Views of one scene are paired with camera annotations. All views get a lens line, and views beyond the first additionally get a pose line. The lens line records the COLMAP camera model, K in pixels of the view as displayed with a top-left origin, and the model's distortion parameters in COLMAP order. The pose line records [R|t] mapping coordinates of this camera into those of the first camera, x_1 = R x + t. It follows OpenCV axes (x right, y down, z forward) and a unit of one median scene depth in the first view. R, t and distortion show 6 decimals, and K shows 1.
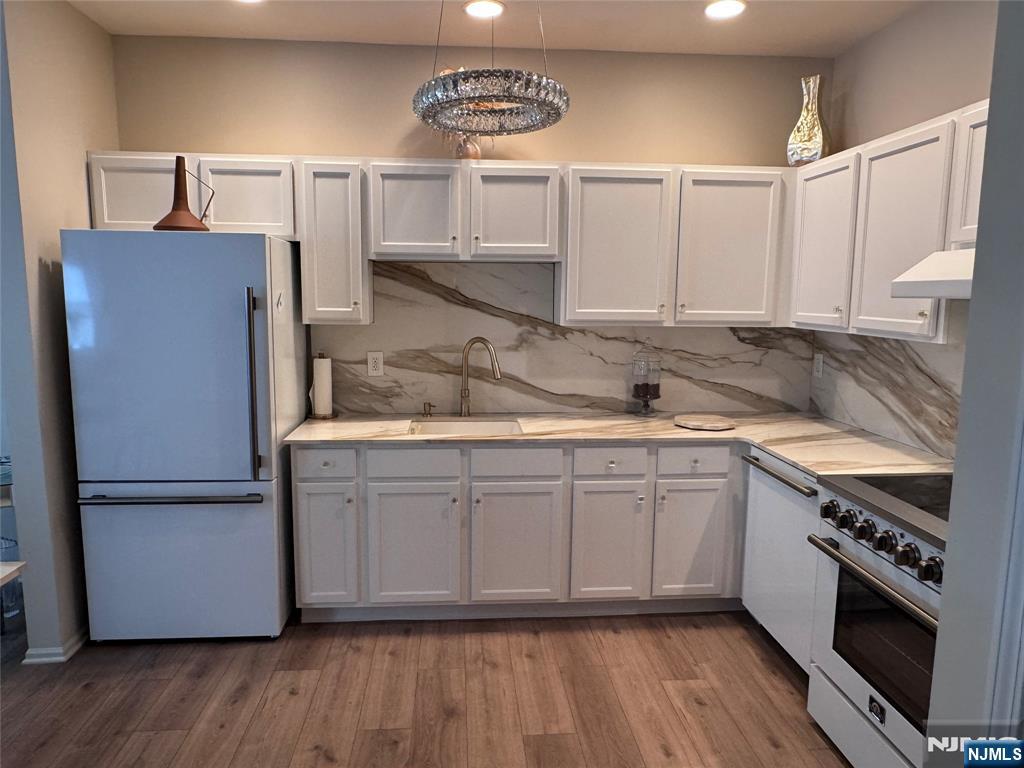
lens RADIAL K [[680.7, 0, 507.1], [0, 680.7, 385.5], [0, 0, 1]] dist [-0.003033, -0.001401]
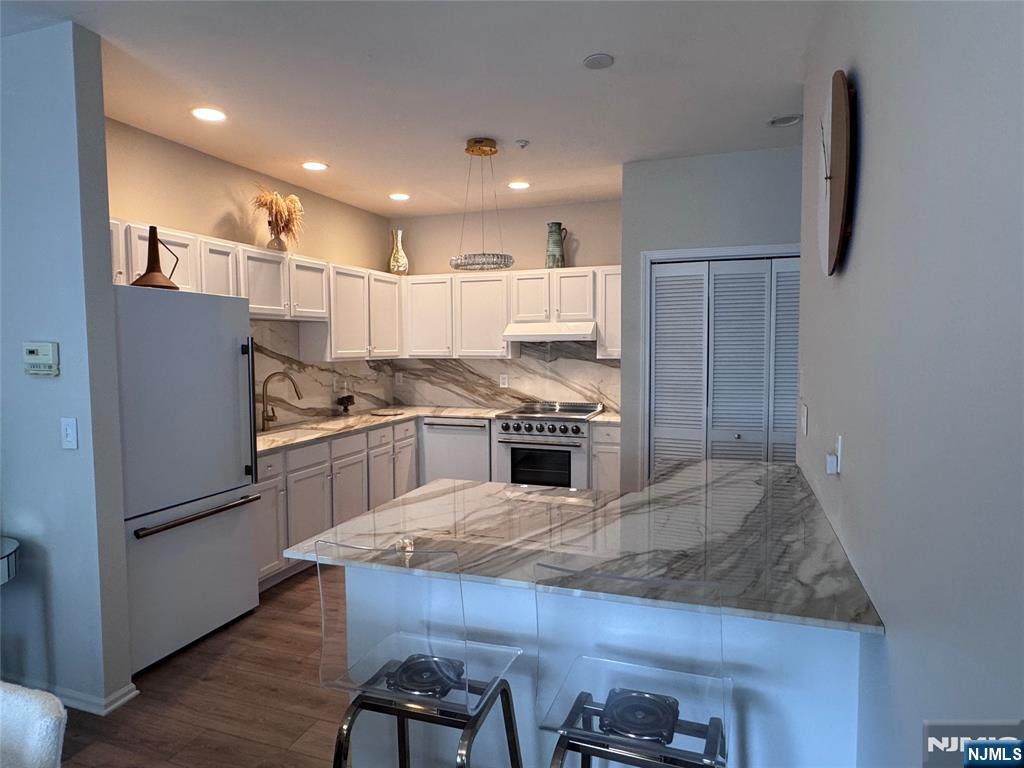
lens RADIAL K [[616.2, 0, 512.0], [0, 616.2, 384.0], [0, 0, 1]] dist [0.000438, 0.000162]
pose [[0.401229, -0.070064, 0.913294, -1.111085], [0.133195, 0.990935, 0.017505, -0.004473], [-0.906242, 0.114622, 0.406924, 0.037039]]
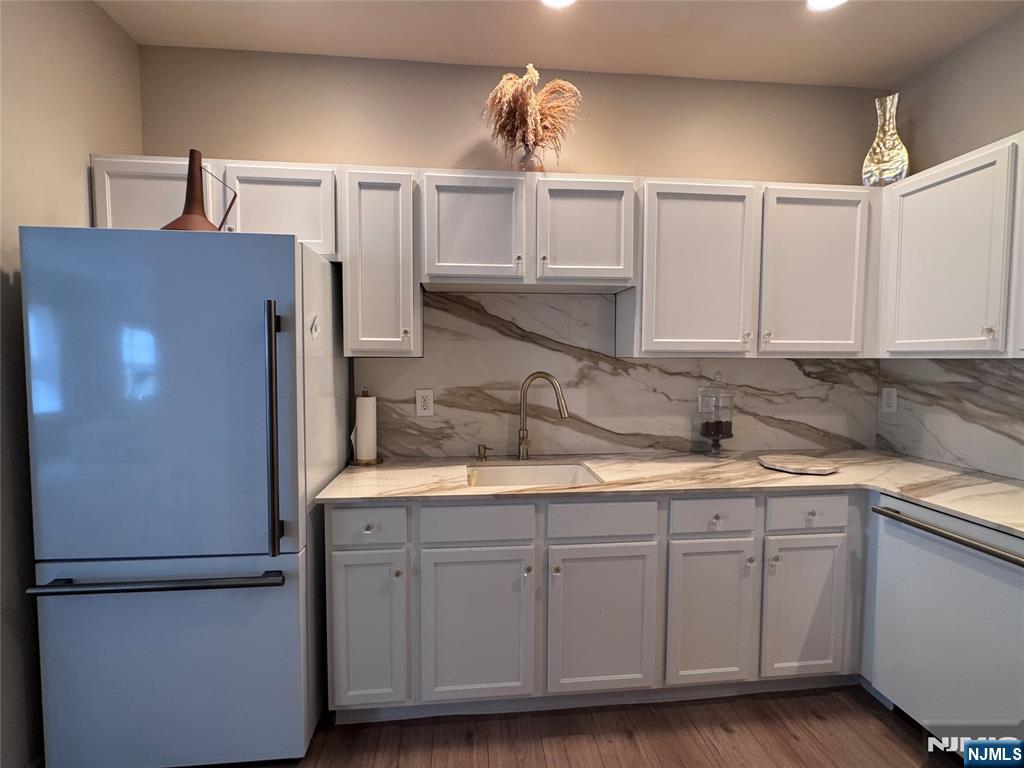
lens RADIAL K [[471.3, 0, 507.9], [0, 471.3, 383.7], [0, 0, 1]] dist [-0.003197, -0.000034]
pose [[0.999650, -0.008735, 0.024981, -0.108782], [0.010750, 0.996598, -0.081712, -0.004962], [-0.024182, 0.081952, 0.996343, 0.406736]]
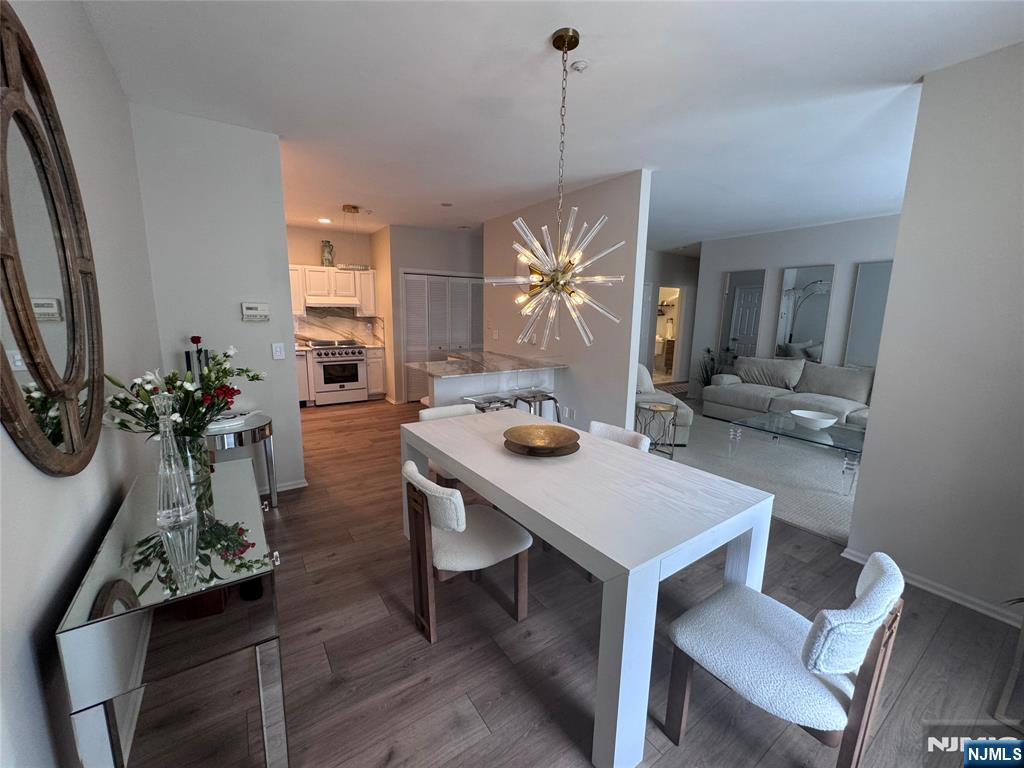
lens RADIAL K [[411.4, 0, 512.0], [0, 411.4, 384.0], [0, 0, 1]] dist [-0.000582, 0.000035]
pose [[-0.494641, -0.169657, 0.852377, -1.814875], [0.098689, 0.963453, 0.249036, -0.129308], [-0.863476, 0.207304, -0.459820, 0.859331]]
